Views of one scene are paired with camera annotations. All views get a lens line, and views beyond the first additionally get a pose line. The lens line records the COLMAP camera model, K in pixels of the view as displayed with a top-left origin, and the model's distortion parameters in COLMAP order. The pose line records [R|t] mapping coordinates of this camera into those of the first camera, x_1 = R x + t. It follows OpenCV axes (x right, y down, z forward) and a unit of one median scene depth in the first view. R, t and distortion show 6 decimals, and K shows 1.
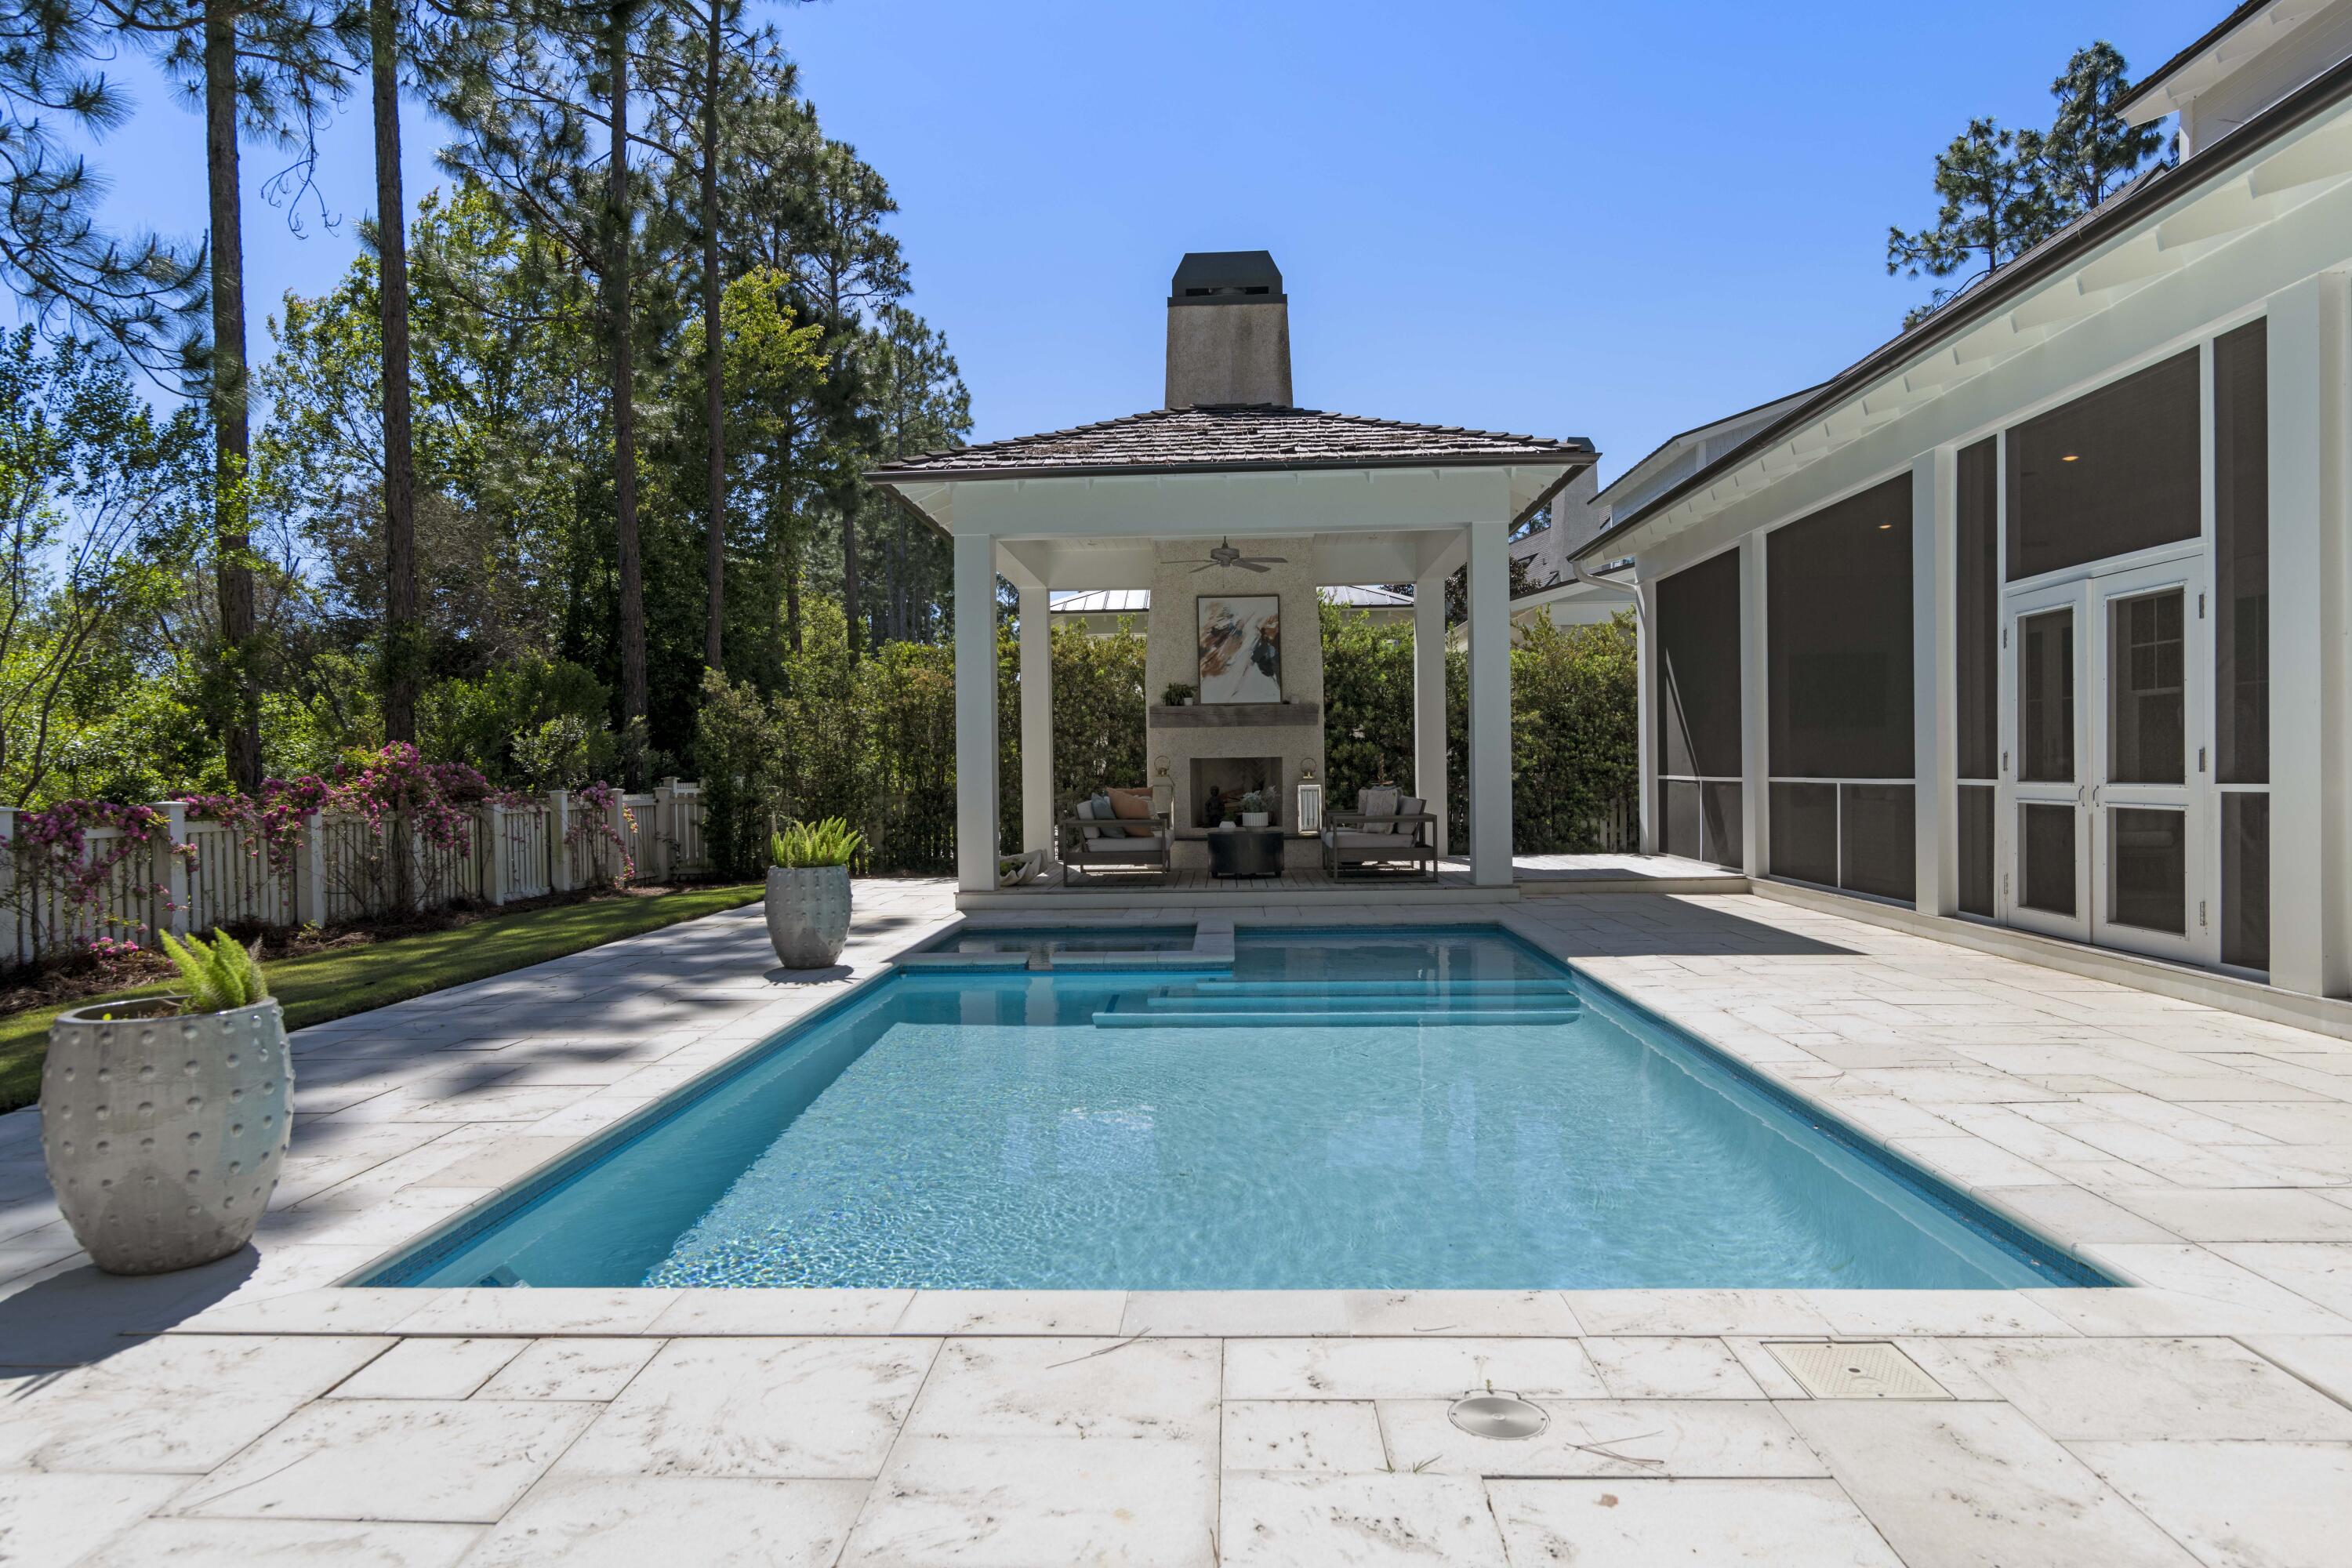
lens RADIAL K [[1449.2, 0, 1176.0], [0, 1449.2, 784.0], [0, 0, 1]] dist [0.001223, -0.000060]
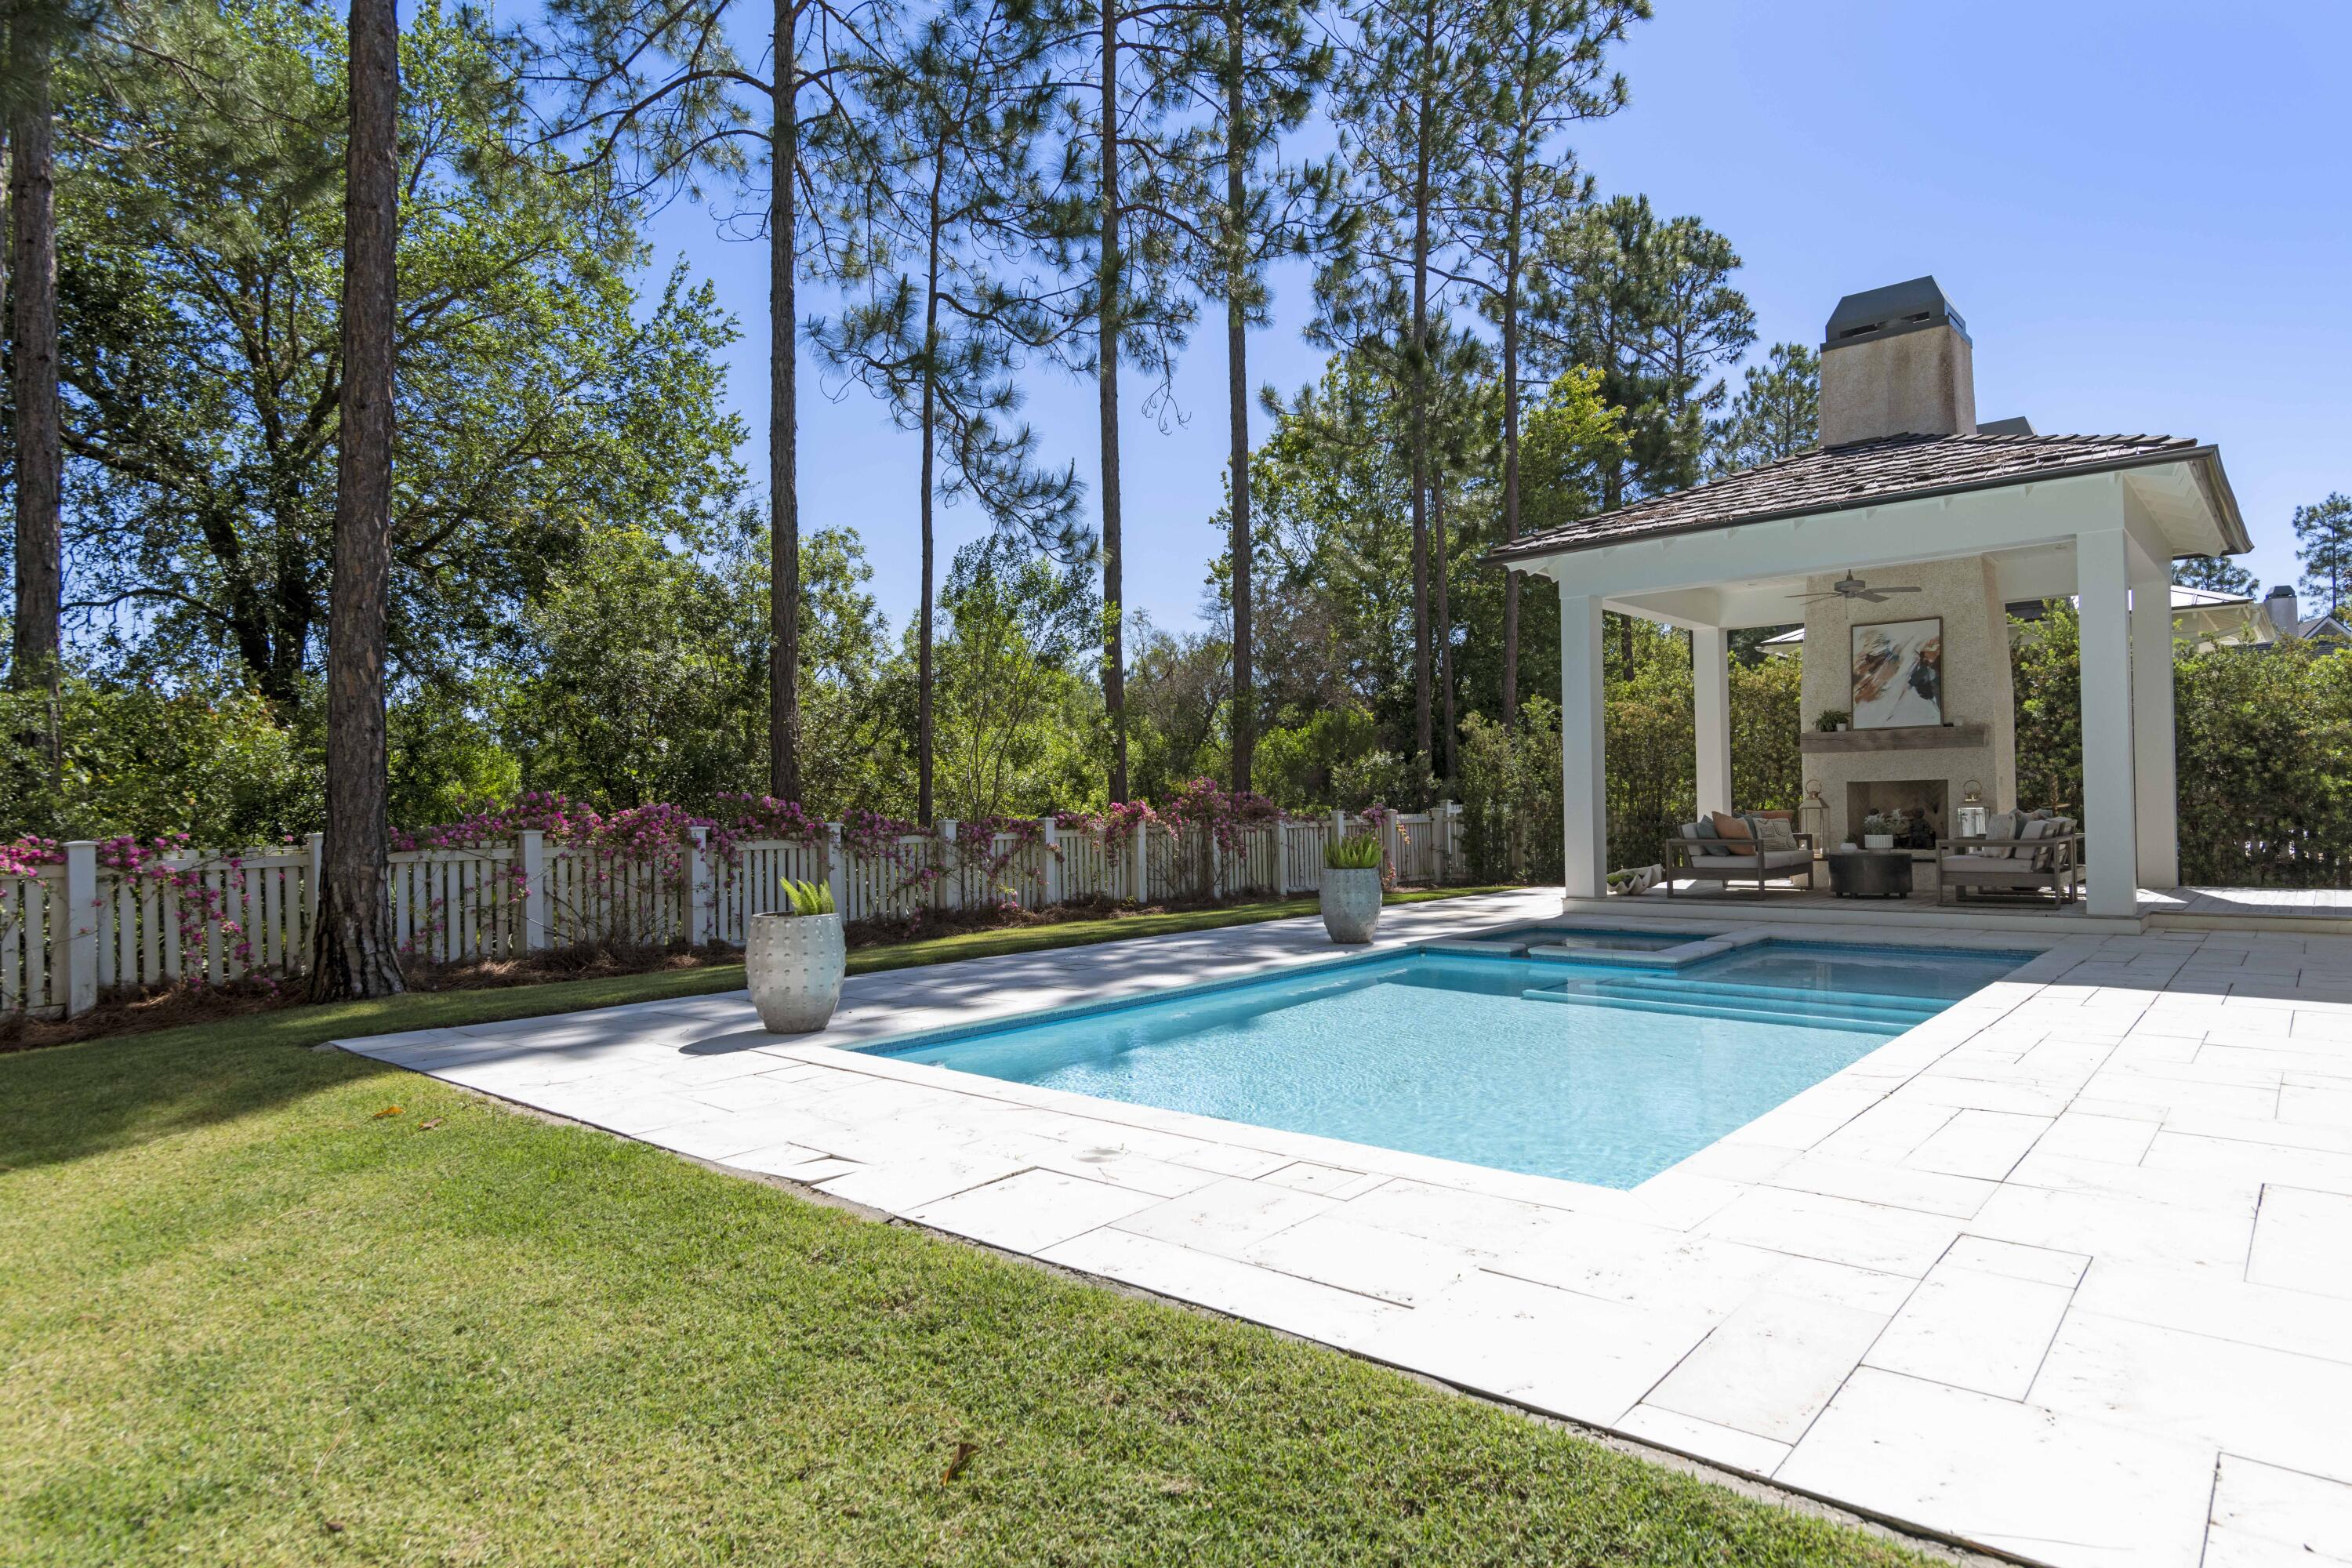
lens RADIAL K [[1335.6, 0, 1180.5], [0, 1335.6, 788.9], [0, 0, 1]] dist [0.007642, -0.002381]
pose [[0.780356, -0.007250, -0.625293, 0.239197], [0.000283, 0.999937, -0.011240, -0.002023], [0.625335, 0.008594, 0.780309, -0.047049]]
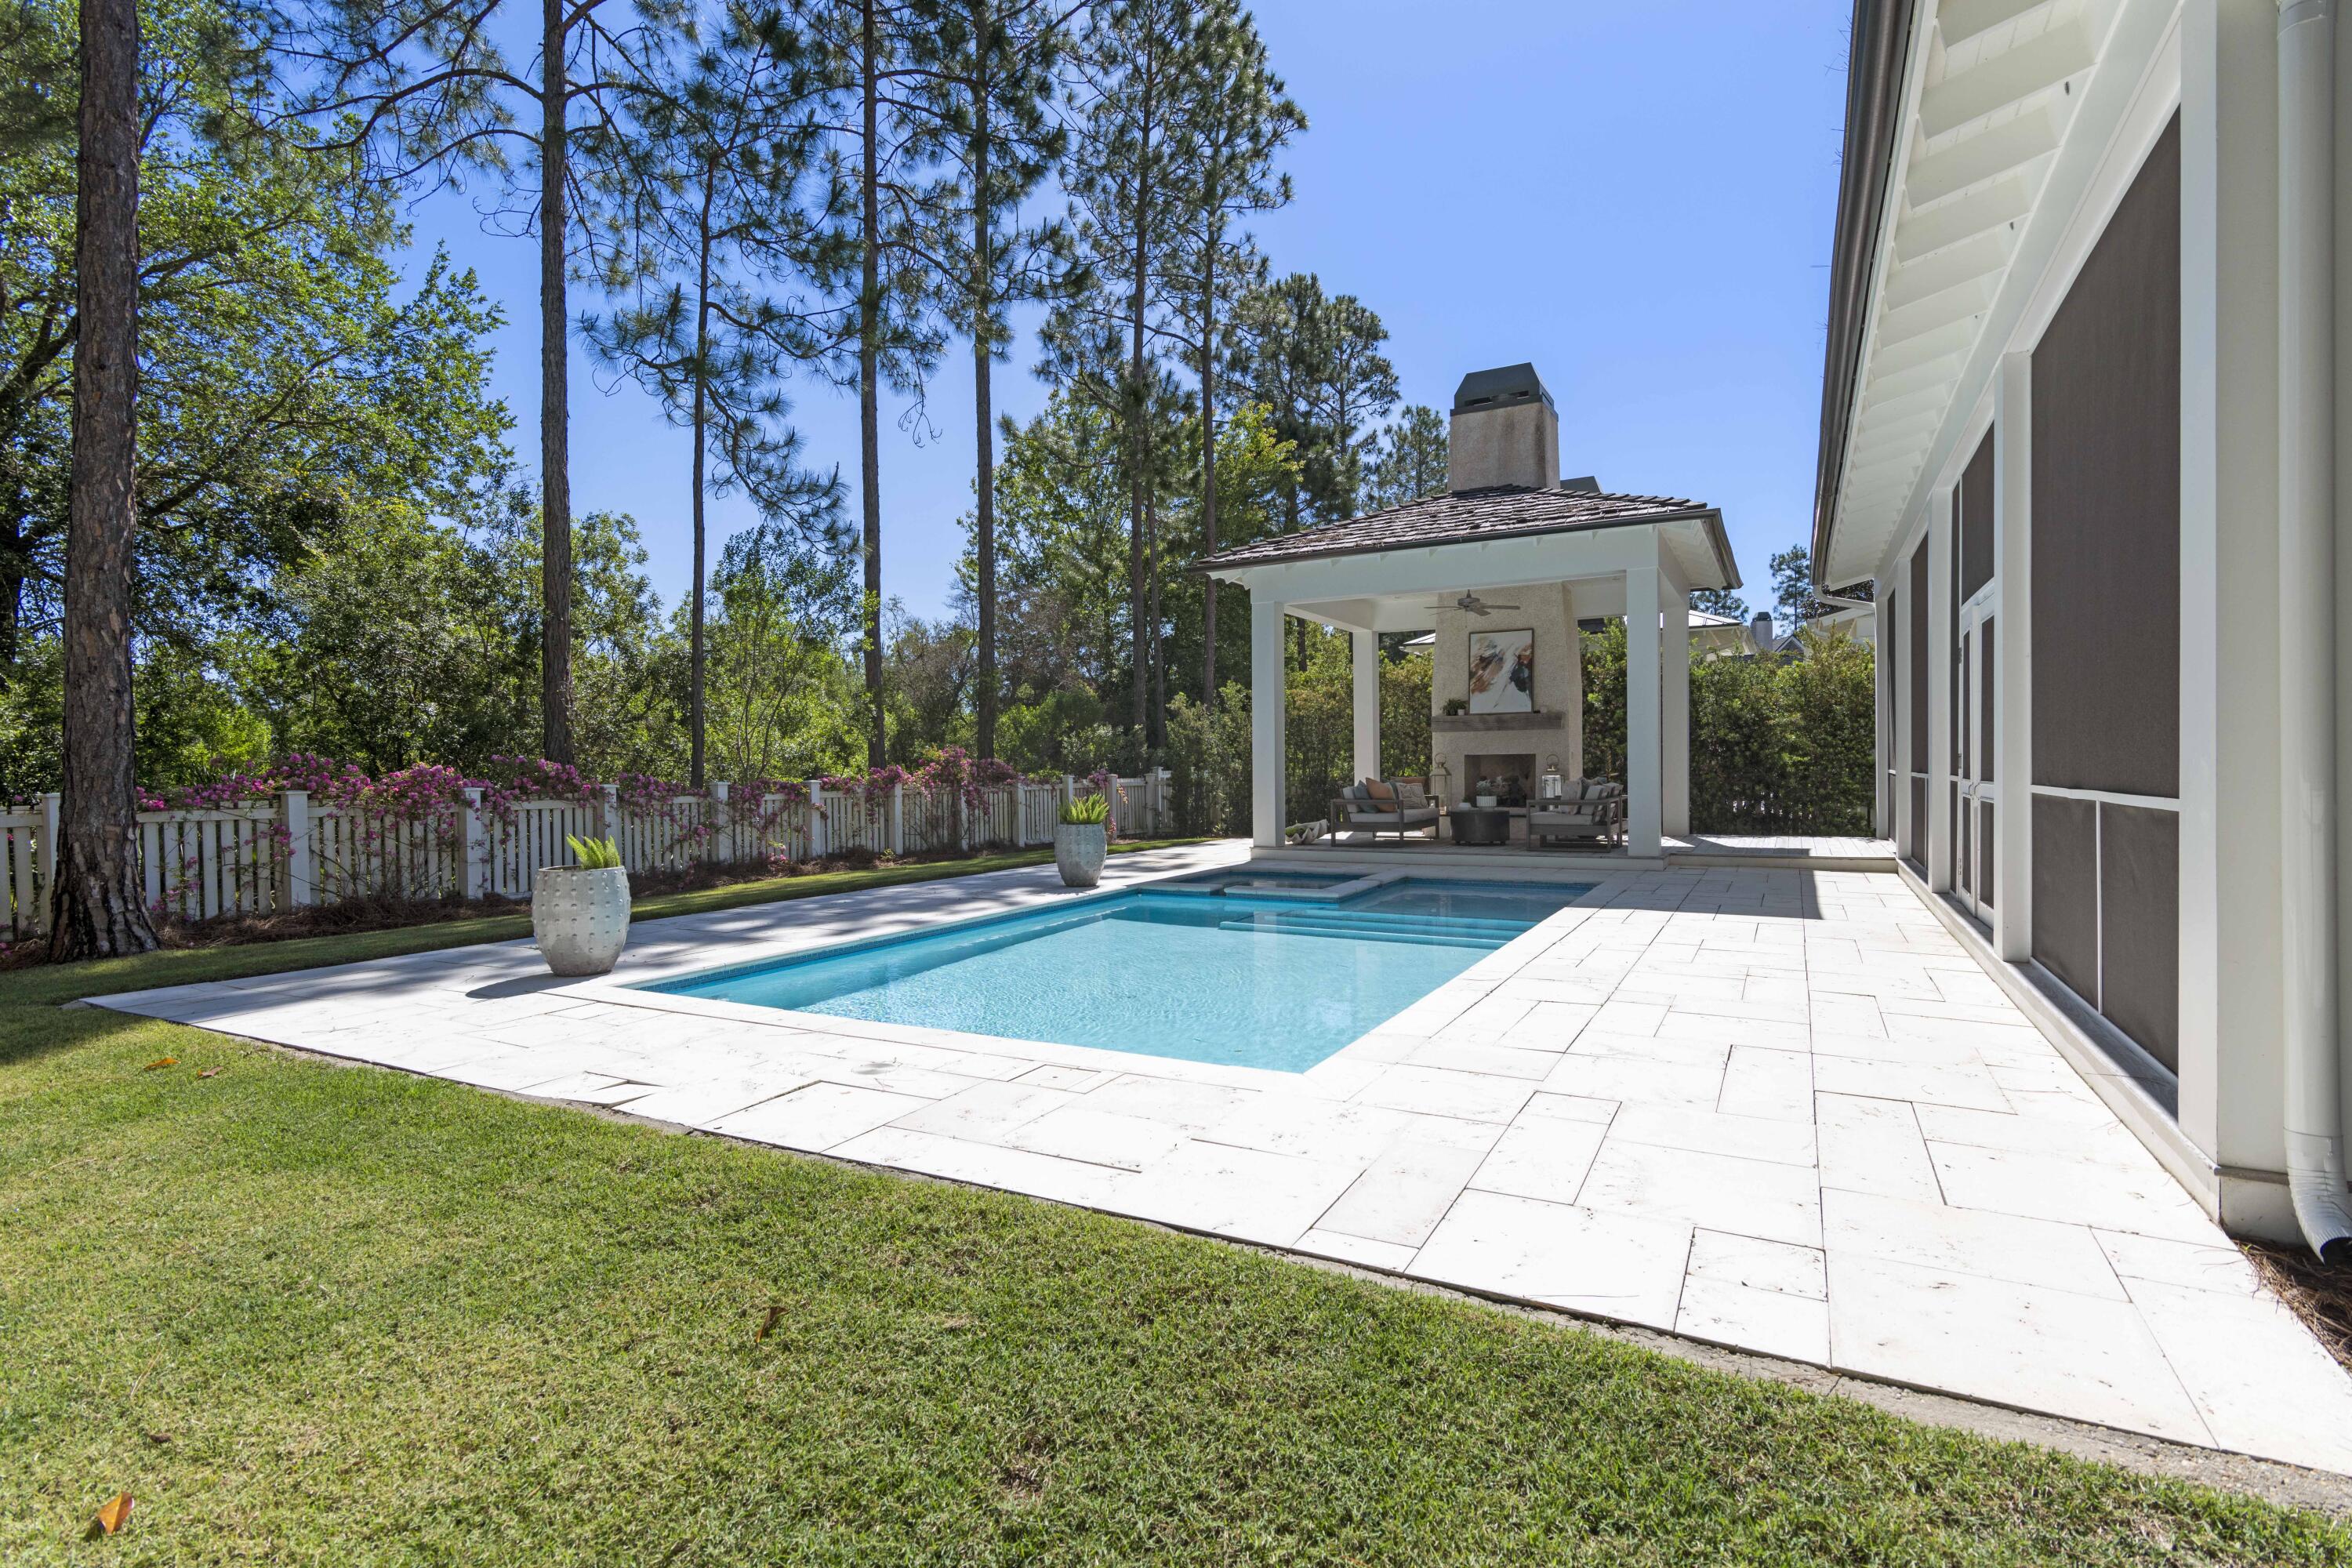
lens RADIAL K [[1140.6, 0, 1176.0], [0, 1140.6, 784.0], [0, 0, 1]] dist [0.005350, -0.000392]
pose [[0.895502, 0.010637, -0.444931, 0.241909], [-0.005529, 0.999903, 0.012775, -0.002792], [0.445024, -0.008980, 0.895474, -0.058175]]
